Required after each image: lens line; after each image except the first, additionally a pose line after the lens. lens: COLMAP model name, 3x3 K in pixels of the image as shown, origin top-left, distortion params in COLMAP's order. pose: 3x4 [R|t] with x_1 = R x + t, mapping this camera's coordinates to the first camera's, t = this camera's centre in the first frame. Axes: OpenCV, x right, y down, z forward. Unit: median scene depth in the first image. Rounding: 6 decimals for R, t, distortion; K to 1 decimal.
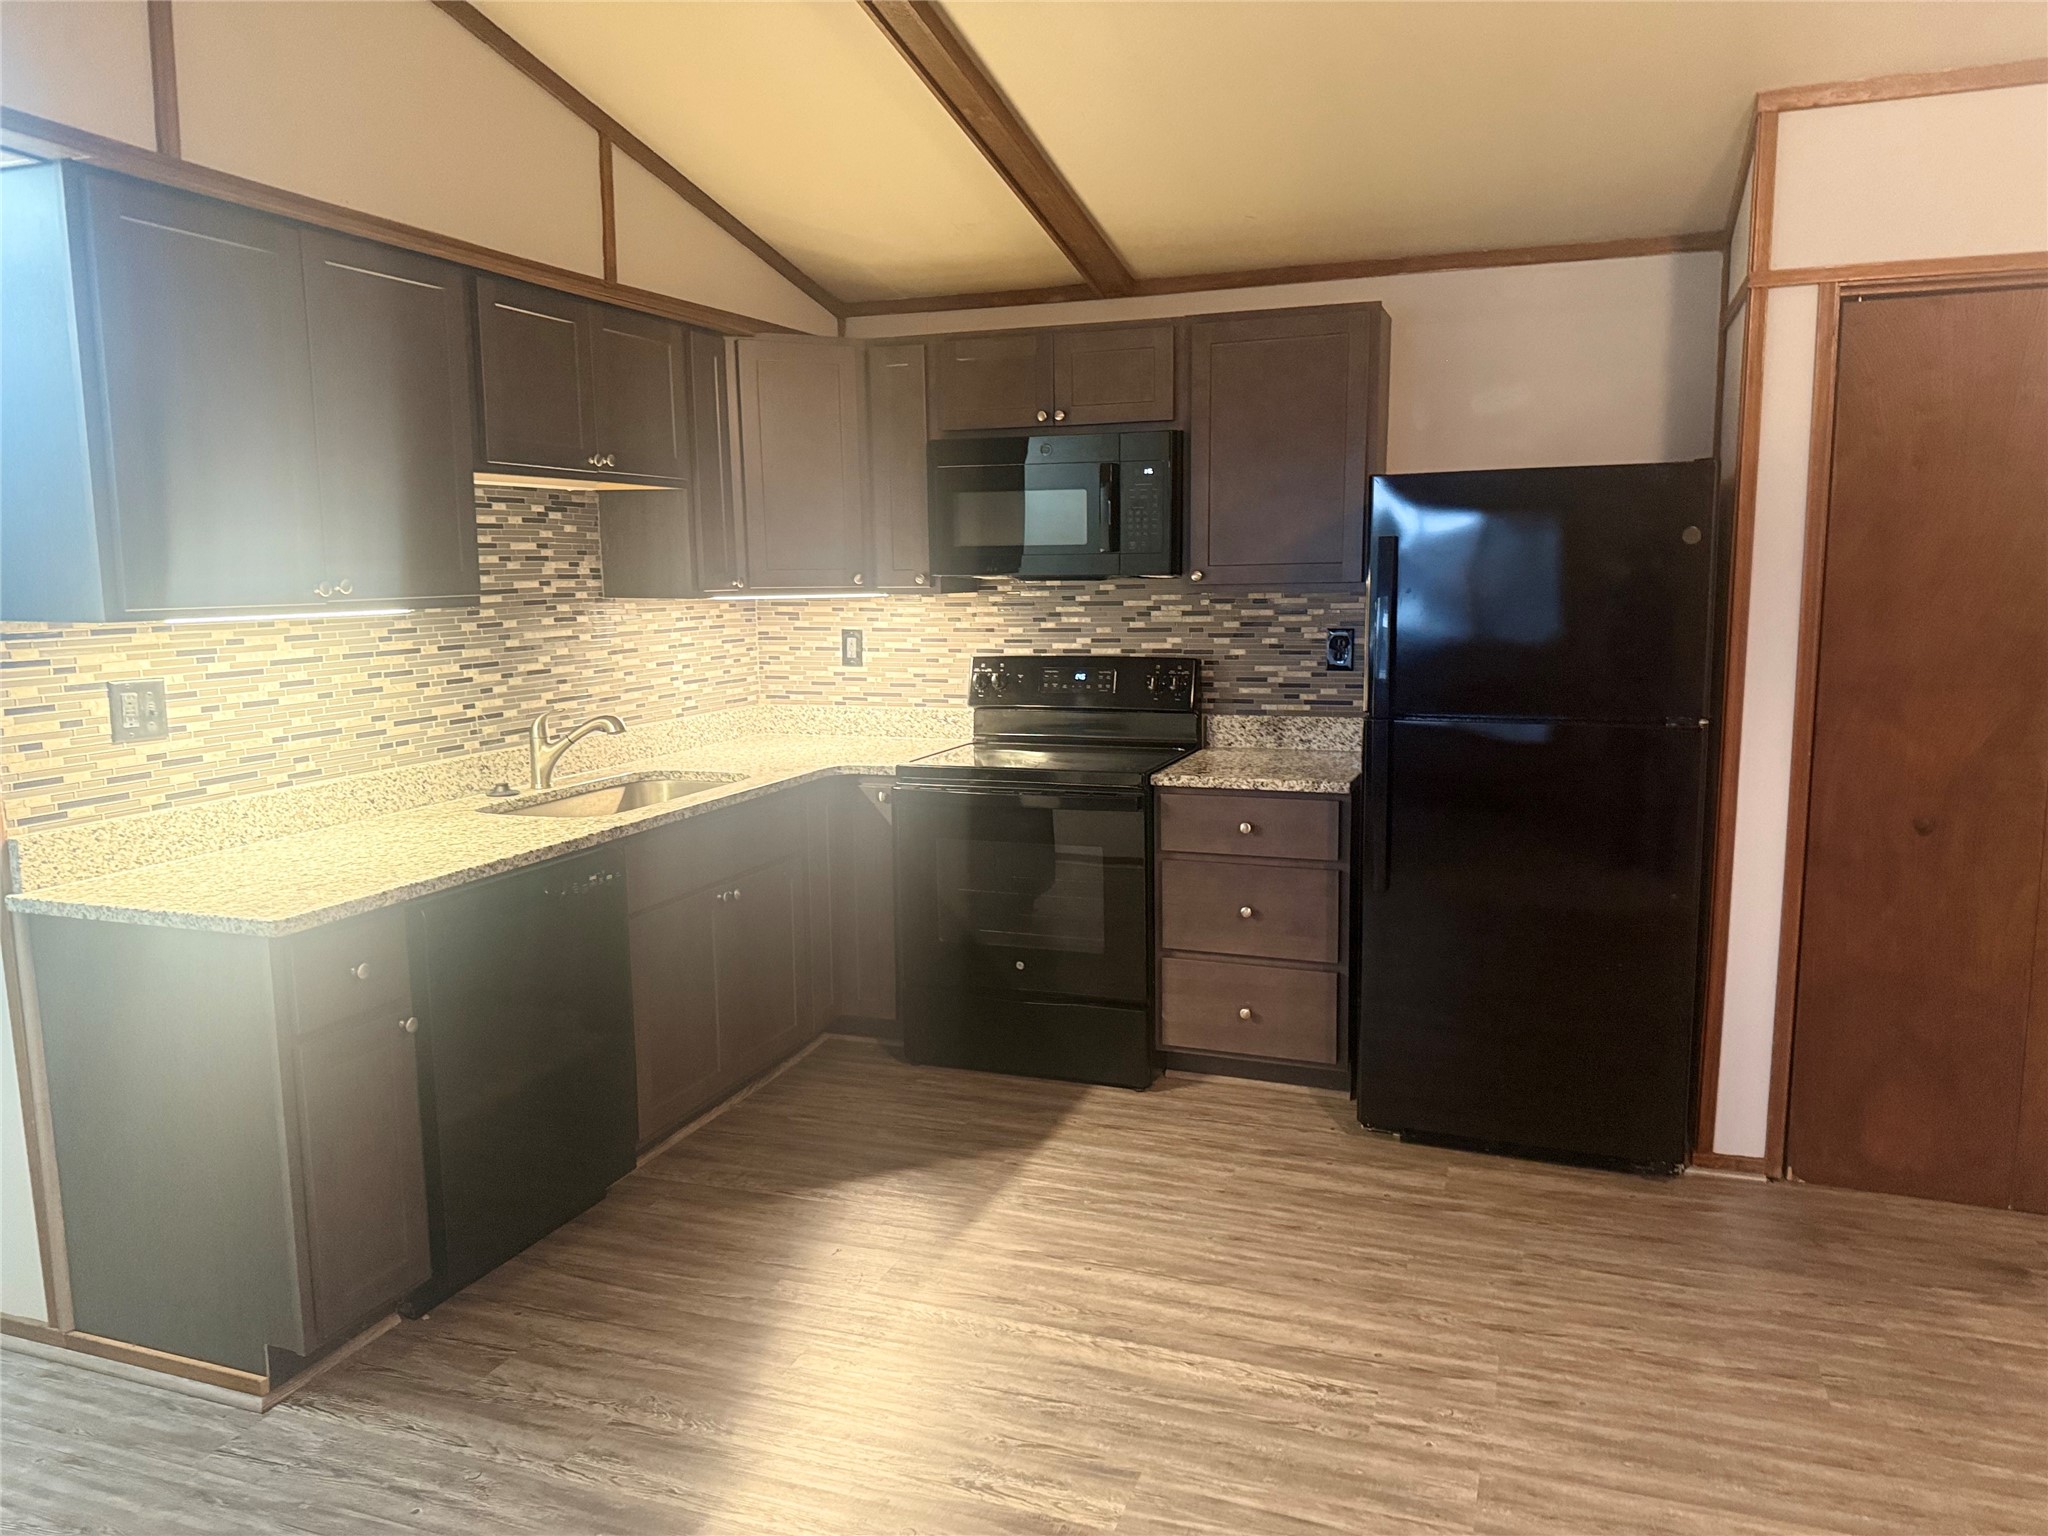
lens RADIAL K [[1471.1, 0, 1024.0], [0, 1471.1, 768.0], [0, 0, 1]] dist [0.129028, -0.124929]
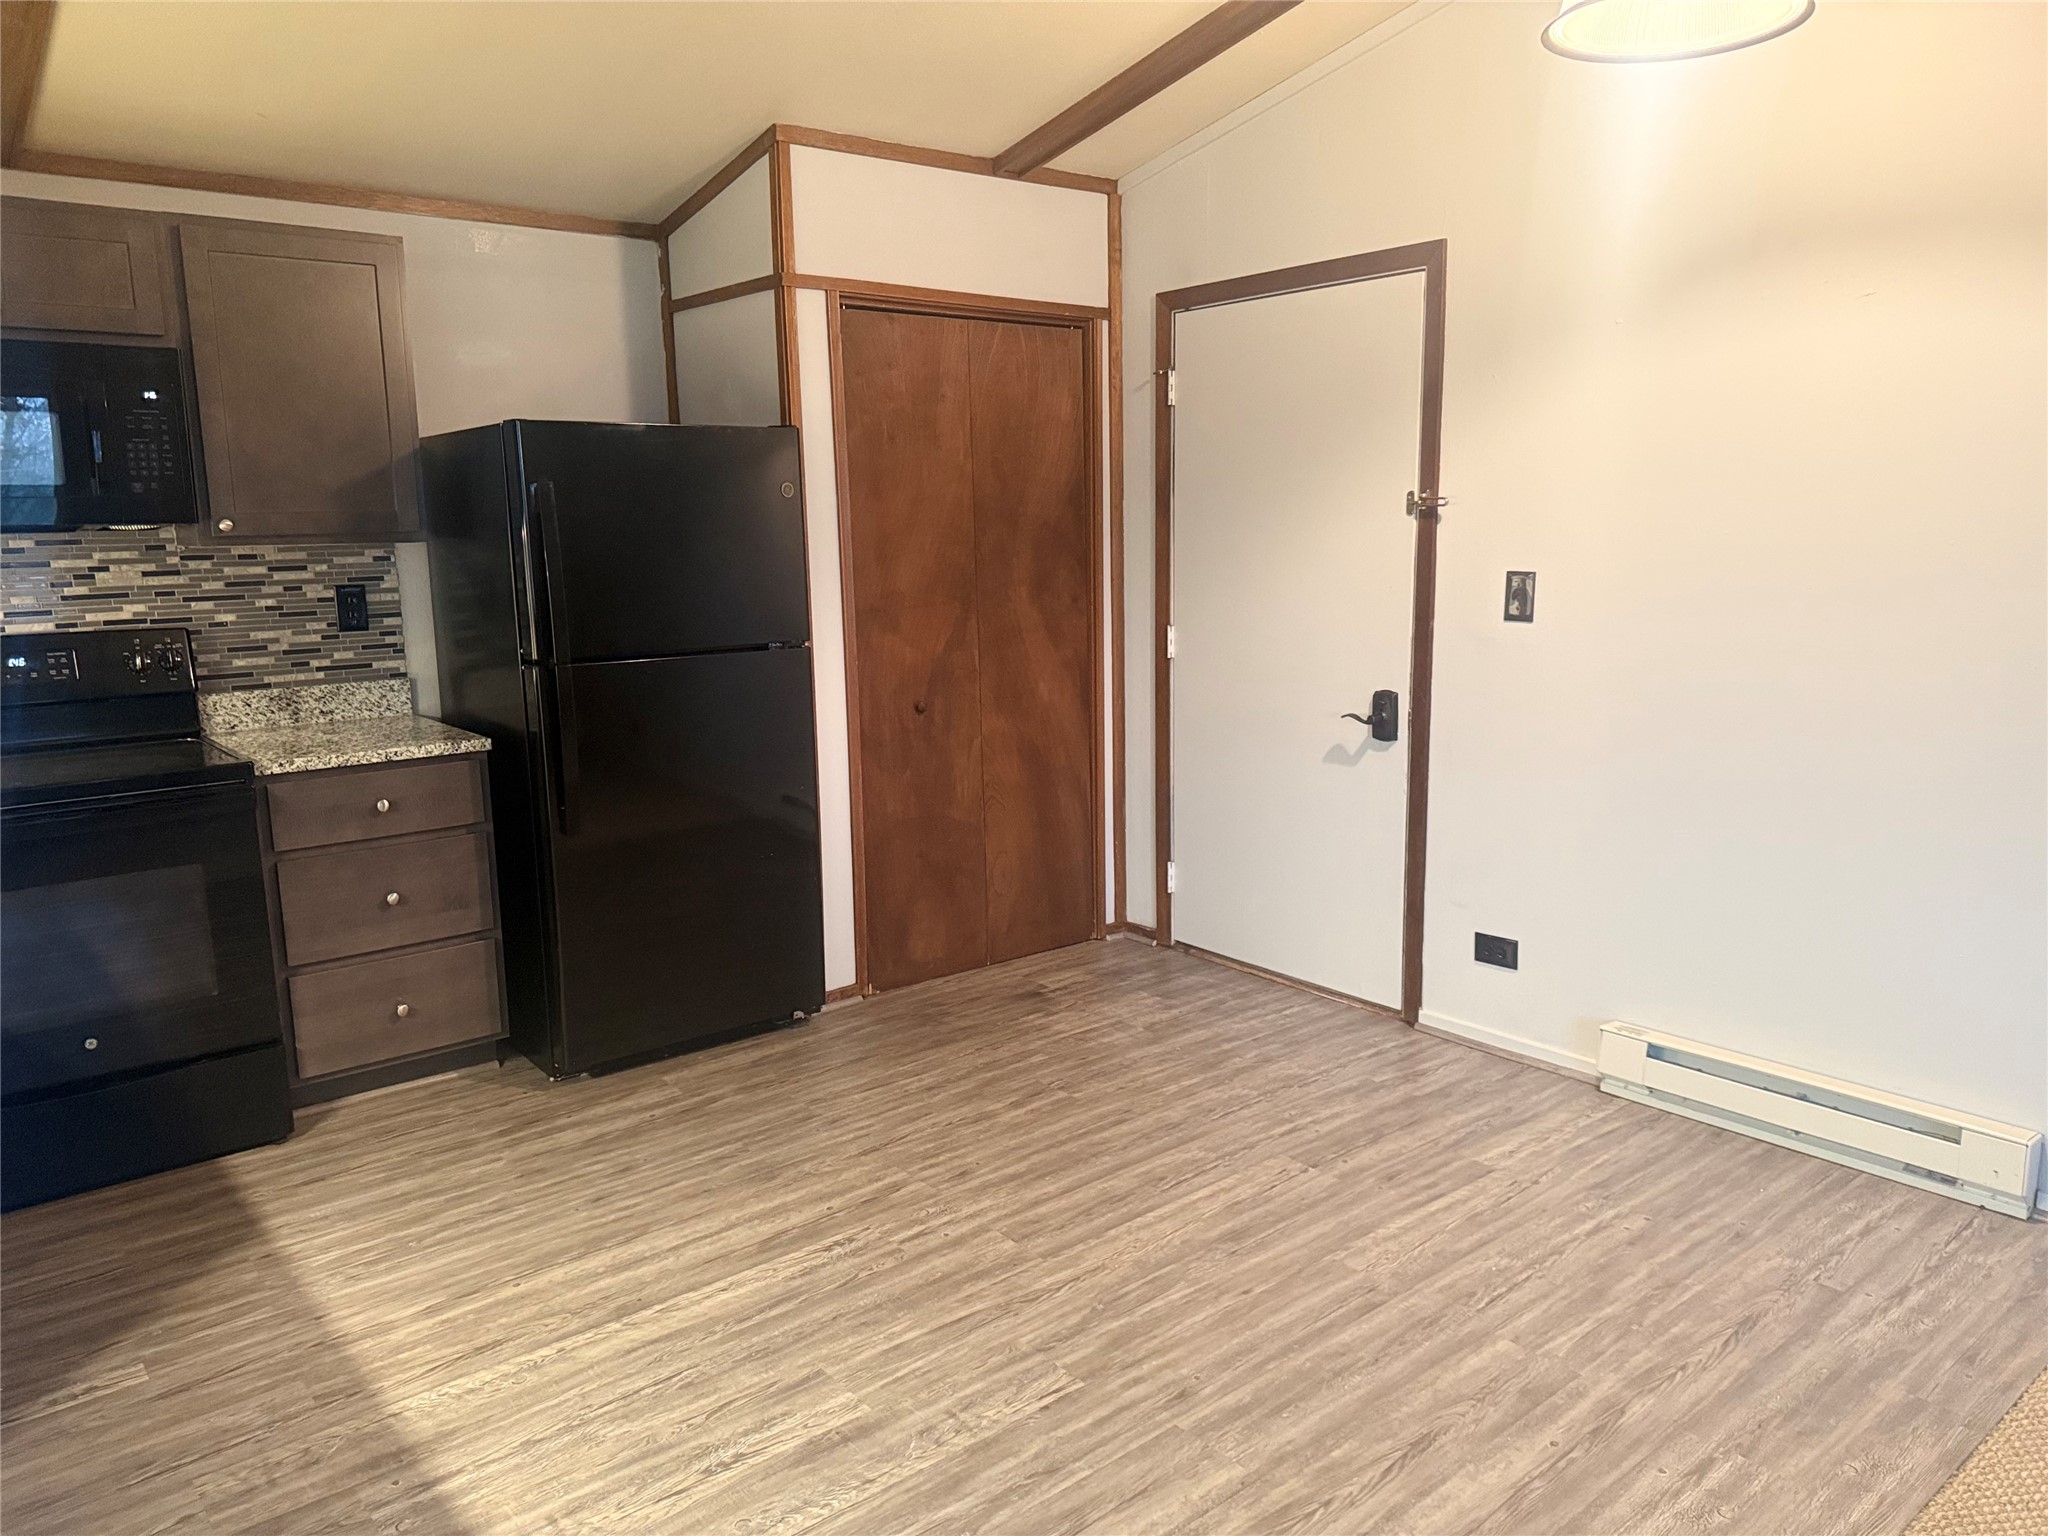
lens RADIAL K [[1471.1, 0, 1024.0], [0, 1471.1, 768.0], [0, 0, 1]] dist [0.129028, -0.124929]
pose [[0.521507, -0.146494, 0.840577, -0.422026], [0.136531, 0.986784, 0.087269, -0.008213], [-0.842253, 0.069253, 0.534616, 0.191276]]
